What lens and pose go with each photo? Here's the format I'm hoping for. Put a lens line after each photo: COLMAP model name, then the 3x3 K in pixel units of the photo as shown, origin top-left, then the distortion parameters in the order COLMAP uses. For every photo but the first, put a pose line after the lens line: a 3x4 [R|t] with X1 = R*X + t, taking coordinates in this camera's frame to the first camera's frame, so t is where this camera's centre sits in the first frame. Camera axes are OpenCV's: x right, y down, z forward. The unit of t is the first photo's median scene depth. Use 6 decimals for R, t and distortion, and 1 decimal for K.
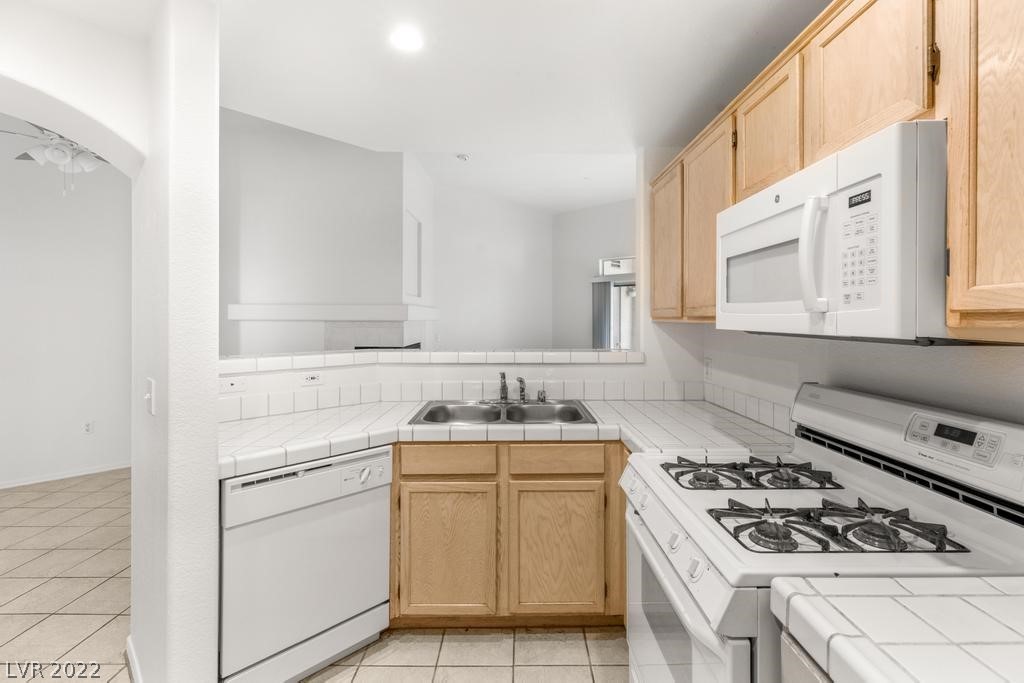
lens RADIAL K [[459.4, 0, 513.2], [0, 459.4, 317.6], [0, 0, 1]] dist [0.000814, 0.001567]
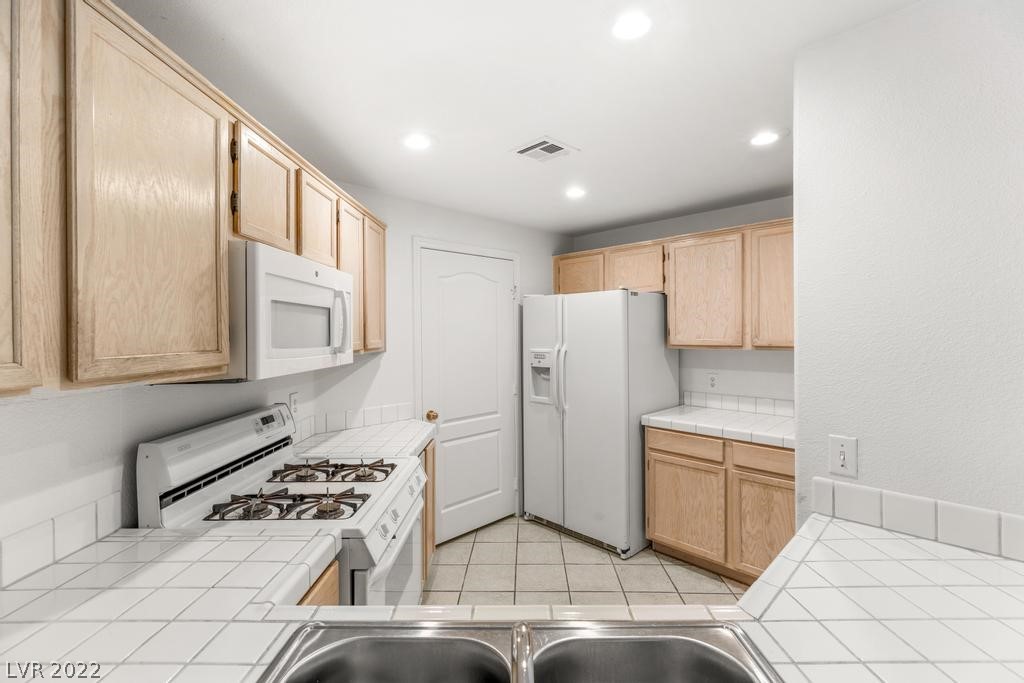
lens RADIAL K [[459.4, 0, 515.9], [0, 459.4, 334.5], [0, 0, 1]] dist [0.000814, 0.001567]
pose [[-0.999994, 0.001182, 0.003396, -0.026181], [0.001185, 0.999999, 0.000880, -0.057712], [-0.003395, 0.000884, -0.999994, 1.841778]]
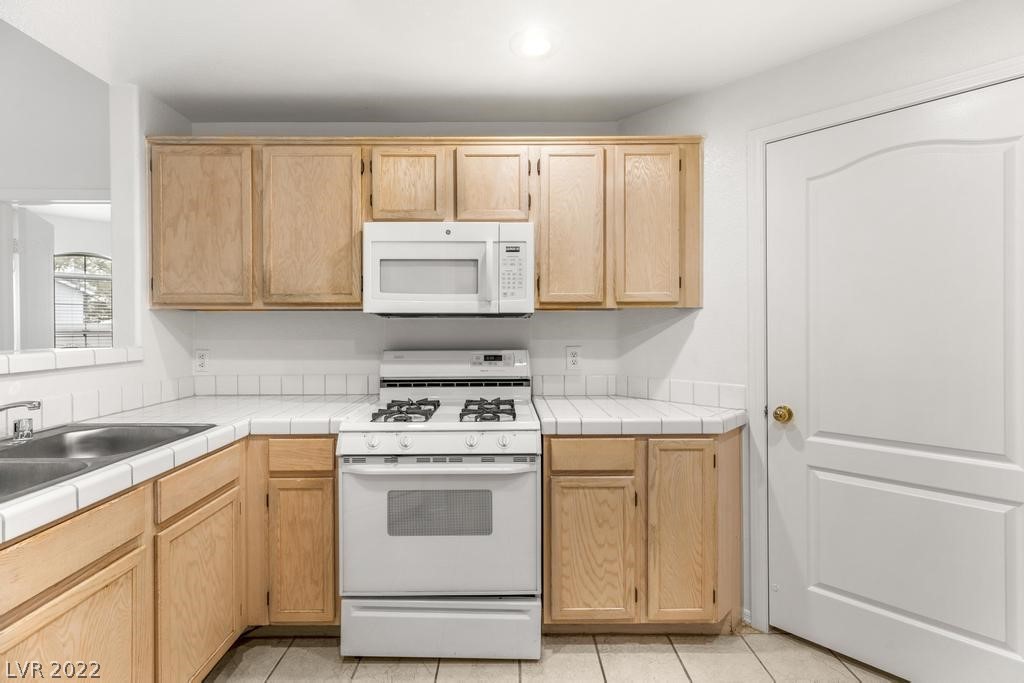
lens RADIAL K [[459.4, 0, 508.2], [0, 459.4, 328.4], [0, 0, 1]] dist [0.000814, 0.001567]
pose [[-0.003590, -0.005945, 0.999976, -0.839042], [-0.002401, 0.999979, 0.005936, 0.061157], [-0.999991, -0.002380, -0.003604, 0.606939]]
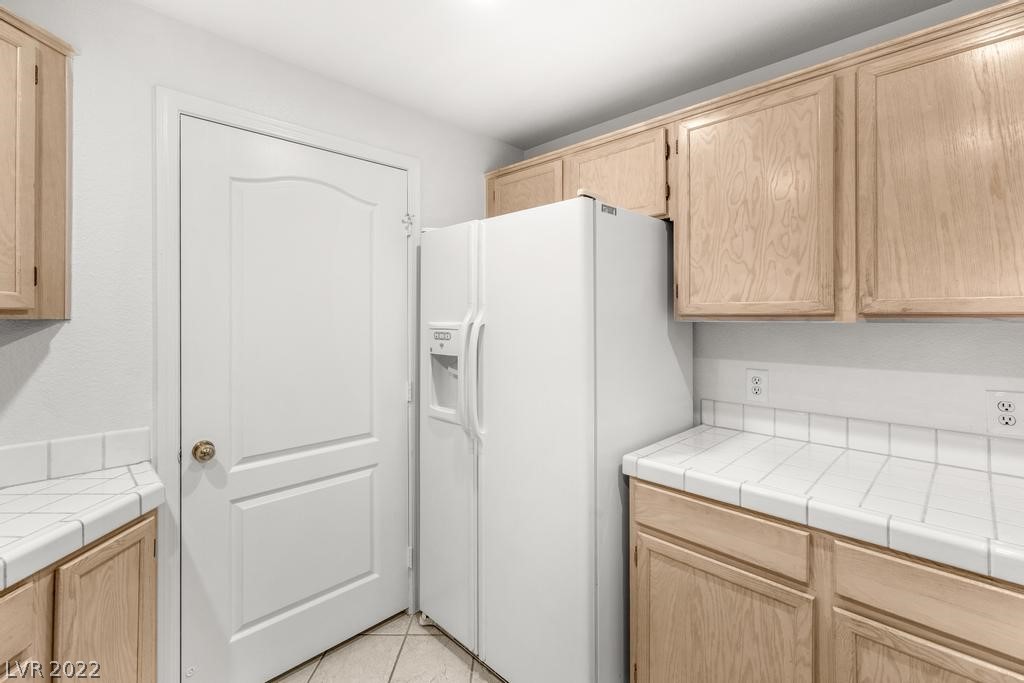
lens RADIAL K [[459.4, 0, 514.7], [0, 459.4, 313.2], [0, 0, 1]] dist [0.000814, 0.001567]
pose [[-0.999983, -0.005468, 0.001898, -0.321612], [-0.005492, 0.999902, -0.012839, 0.002957], [-0.001828, -0.012849, -0.999916, 0.873922]]
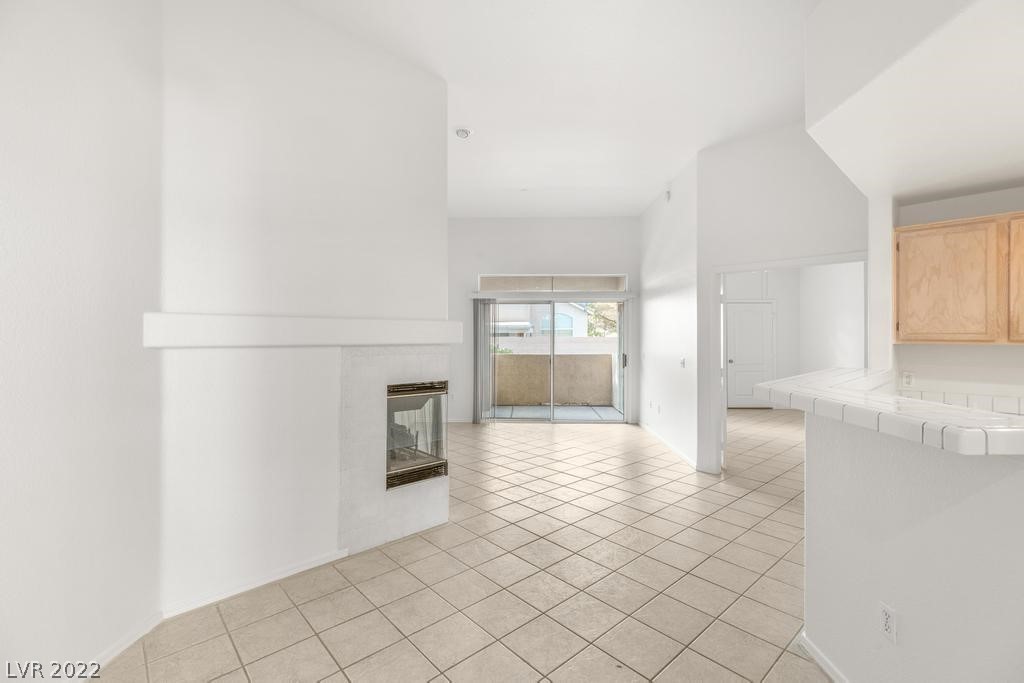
lens RADIAL K [[459.4, 0, 516.1], [0, 459.4, 333.3], [0, 0, 1]] dist [0.000814, 0.001567]
pose [[0.733190, 0.000168, 0.680024, -2.021993], [0.000082, 1.000000, -0.000334, -0.028260], [-0.680024, 0.000300, 0.733190, 1.296762]]
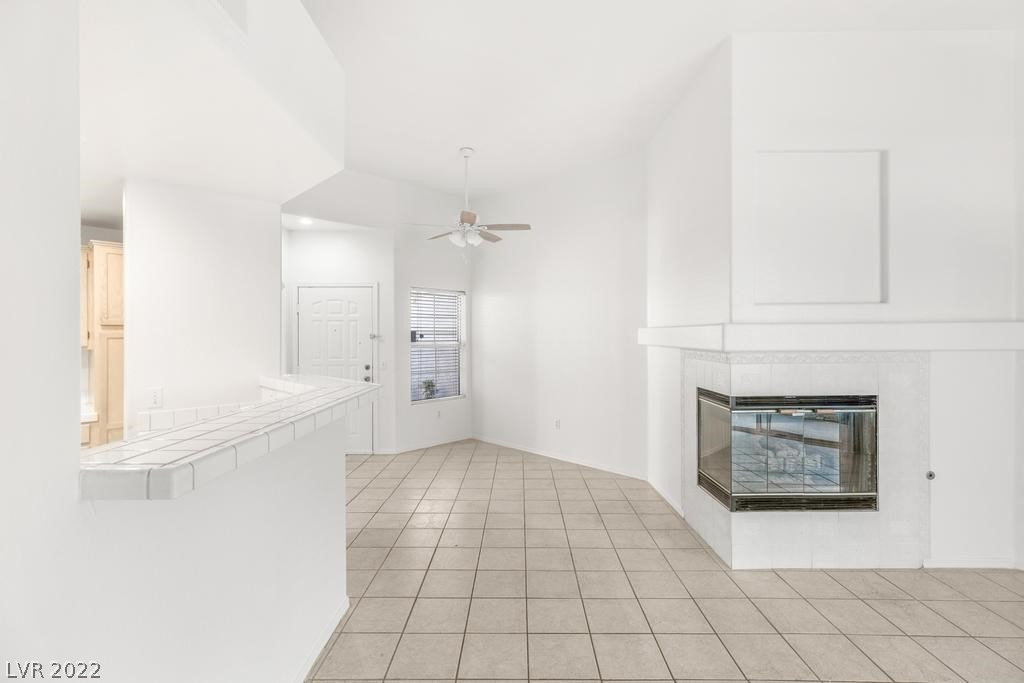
lens RADIAL K [[459.4, 0, 528.5], [0, 459.4, 336.3], [0, 0, 1]] dist [0.000814, 0.001567]
pose [[0.011412, 0.001920, -0.999933, 1.045977], [0.005883, 0.999981, 0.001987, -0.051385], [0.999918, -0.005906, 0.011401, 2.325759]]
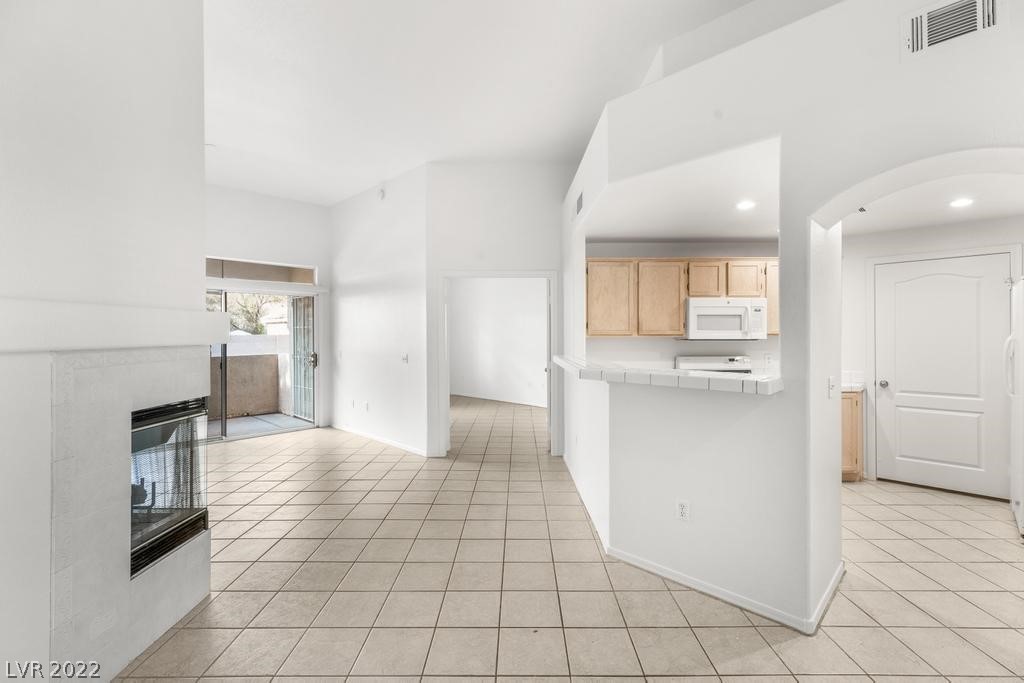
lens RADIAL K [[459.4, 0, 511.2], [0, 459.4, 335.6], [0, 0, 1]] dist [0.000814, 0.001567]
pose [[-0.013039, -0.009777, 0.999867, -2.344847], [-0.000149, 0.999952, 0.009776, -0.023843], [-0.999915, -0.000021, -0.013040, 2.130987]]
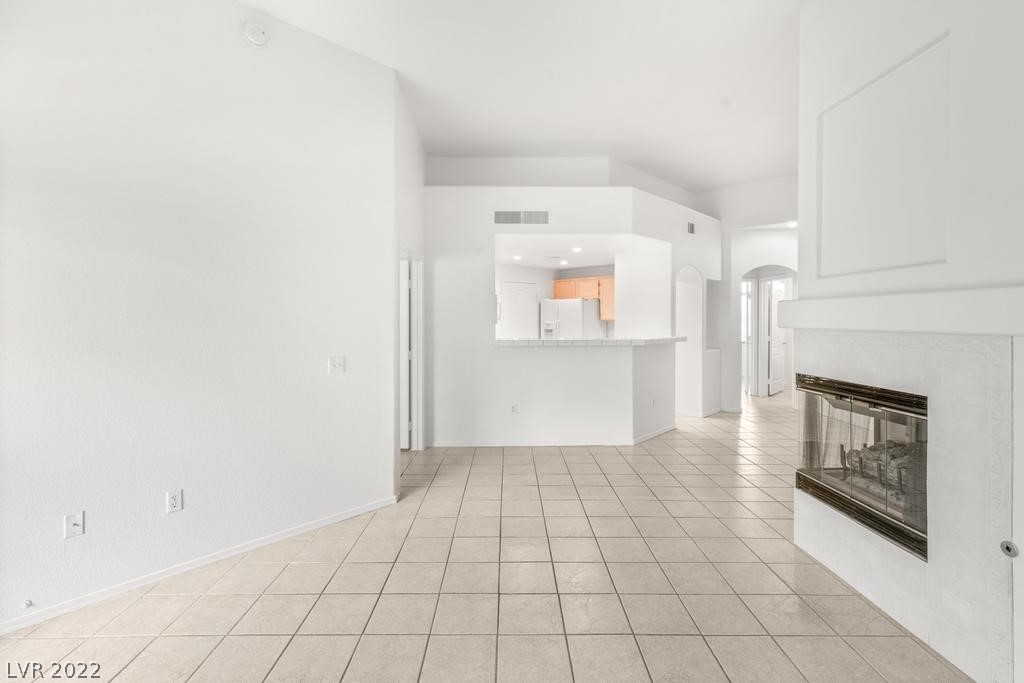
lens RADIAL K [[459.4, 0, 503.2], [0, 459.4, 324.8], [0, 0, 1]] dist [0.000814, 0.001567]
pose [[-0.999938, 0.004383, -0.010228, 0.436505], [0.004247, 0.999903, 0.013253, -0.024975], [0.010285, 0.013209, -0.999860, 4.900139]]
